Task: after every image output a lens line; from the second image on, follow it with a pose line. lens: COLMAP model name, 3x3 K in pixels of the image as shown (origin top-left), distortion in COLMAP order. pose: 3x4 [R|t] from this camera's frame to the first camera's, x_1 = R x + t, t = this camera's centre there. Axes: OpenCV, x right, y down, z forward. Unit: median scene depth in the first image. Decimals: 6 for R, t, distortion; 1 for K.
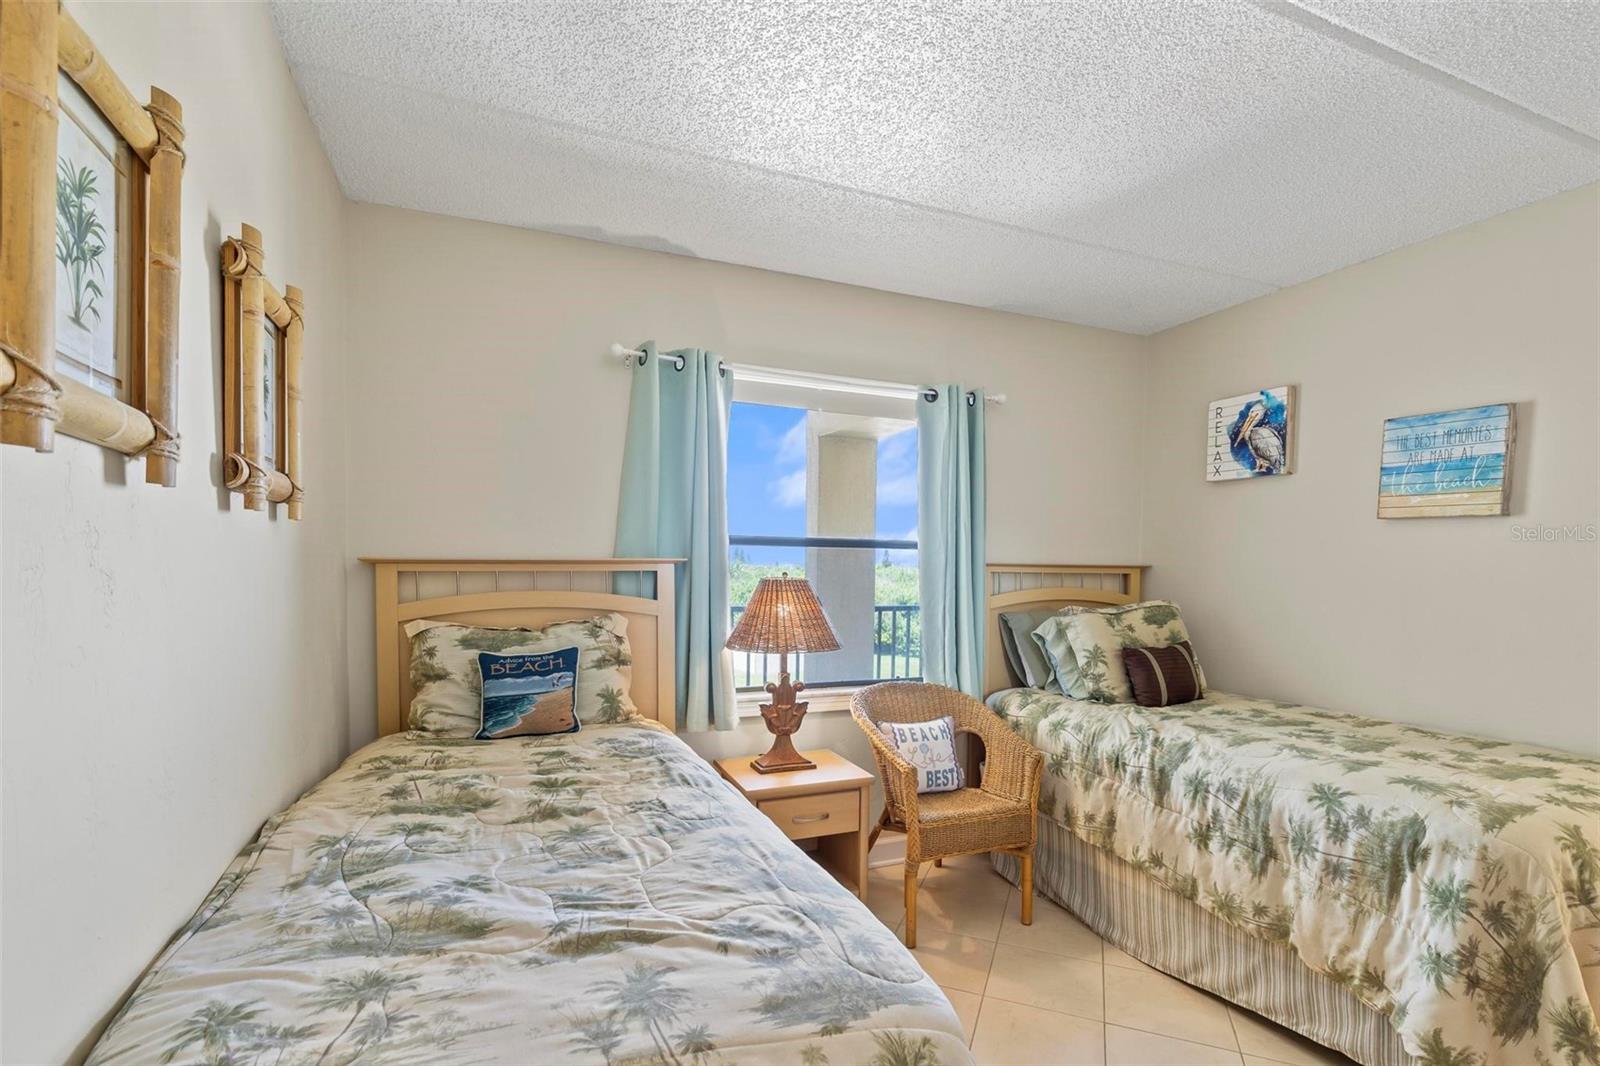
lens RADIAL K [[748.4, 0, 800.1], [0, 748.4, 591.7], [0, 0, 1]] dist [0.046887, 0.000013]
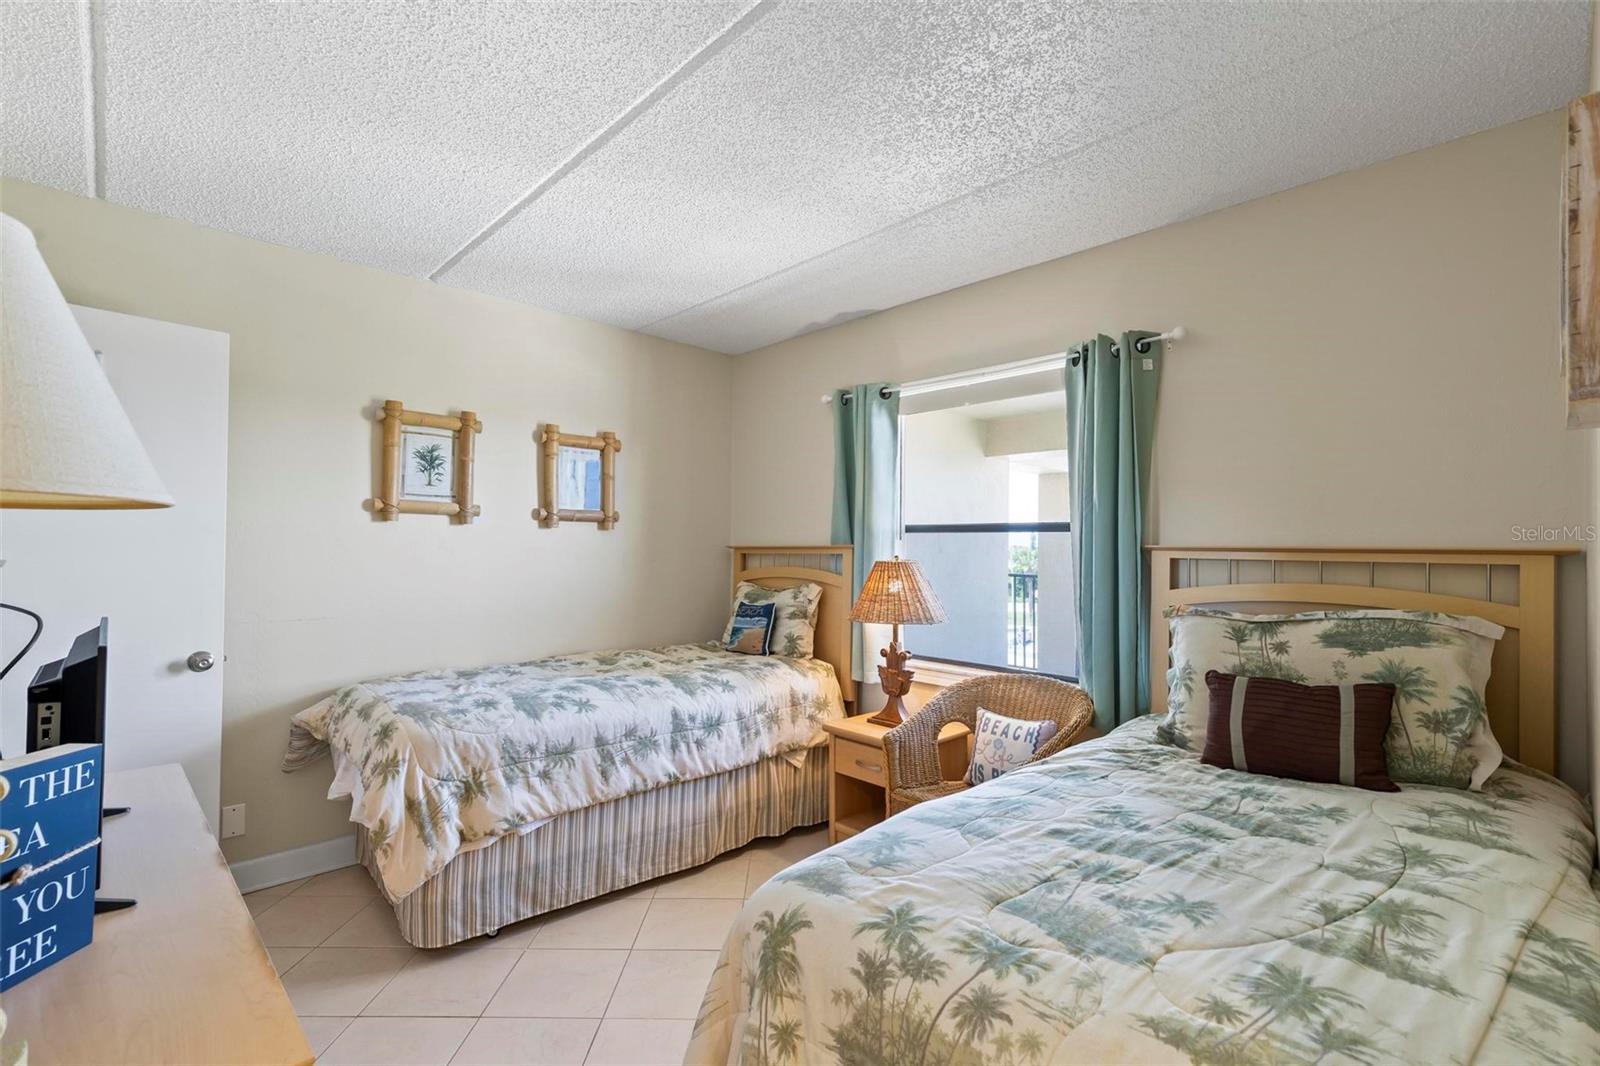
lens RADIAL K [[727.4, 0, 802.4], [0, 727.4, 543.6], [0, 0, 1]] dist [0.009003, -0.000684]
pose [[0.354076, -0.012205, -0.935137, 0.974206], [-0.038277, 0.998888, -0.027530, -0.007135], [0.934433, 0.045542, 0.353215, 0.457195]]
